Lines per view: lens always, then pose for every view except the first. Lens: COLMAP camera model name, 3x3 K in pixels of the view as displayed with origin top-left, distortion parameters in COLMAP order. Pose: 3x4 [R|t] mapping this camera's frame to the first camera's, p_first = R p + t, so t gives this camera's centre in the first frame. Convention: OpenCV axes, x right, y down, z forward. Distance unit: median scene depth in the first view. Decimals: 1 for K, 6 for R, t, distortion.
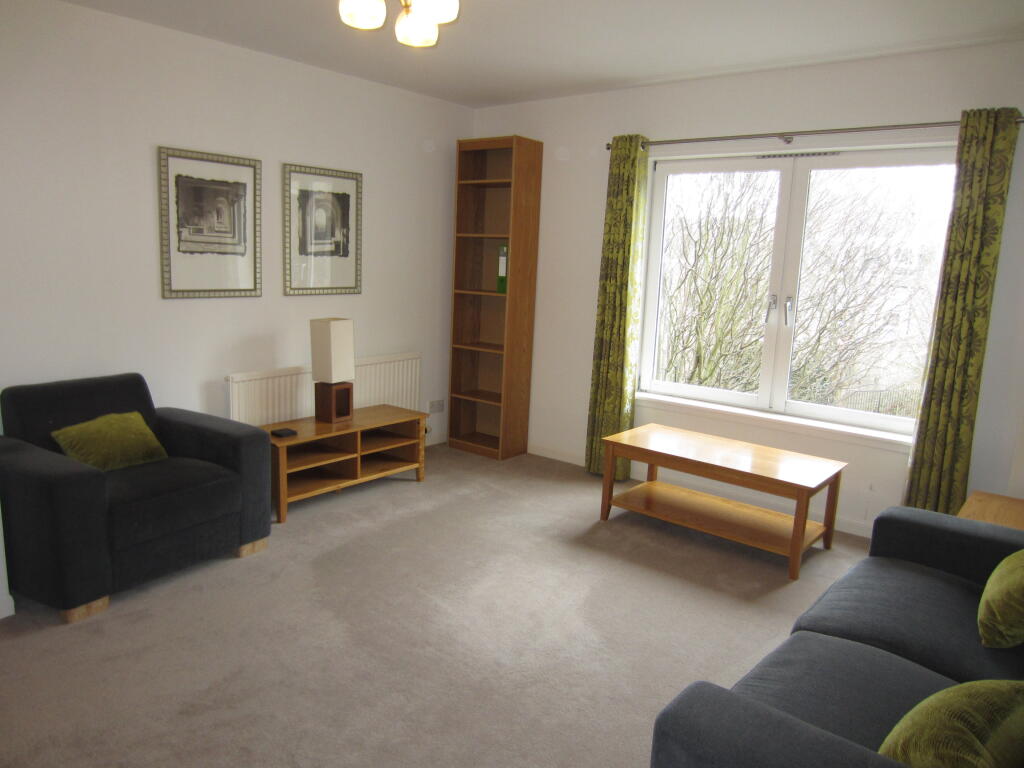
lens RADIAL K [[745.7, 0, 512.0], [0, 745.7, 384.0], [0, 0, 1]] dist [-0.000718, 0.006512]
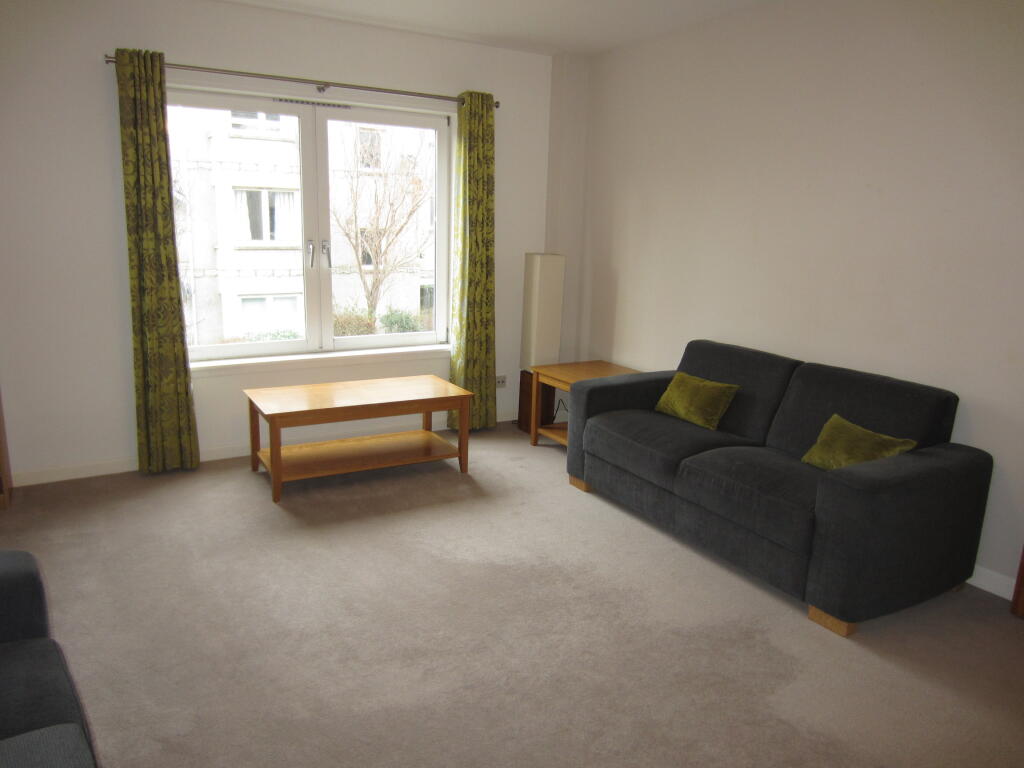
lens RADIAL K [[745.7, 0, 512.0], [0, 745.7, 384.0], [0, 0, 1]] dist [-0.000718, 0.006512]
pose [[0.340434, -0.235097, 0.910404, -0.551554], [0.151956, 0.969266, 0.193475, -0.084532], [-0.927909, 0.072476, 0.365695, 0.381687]]
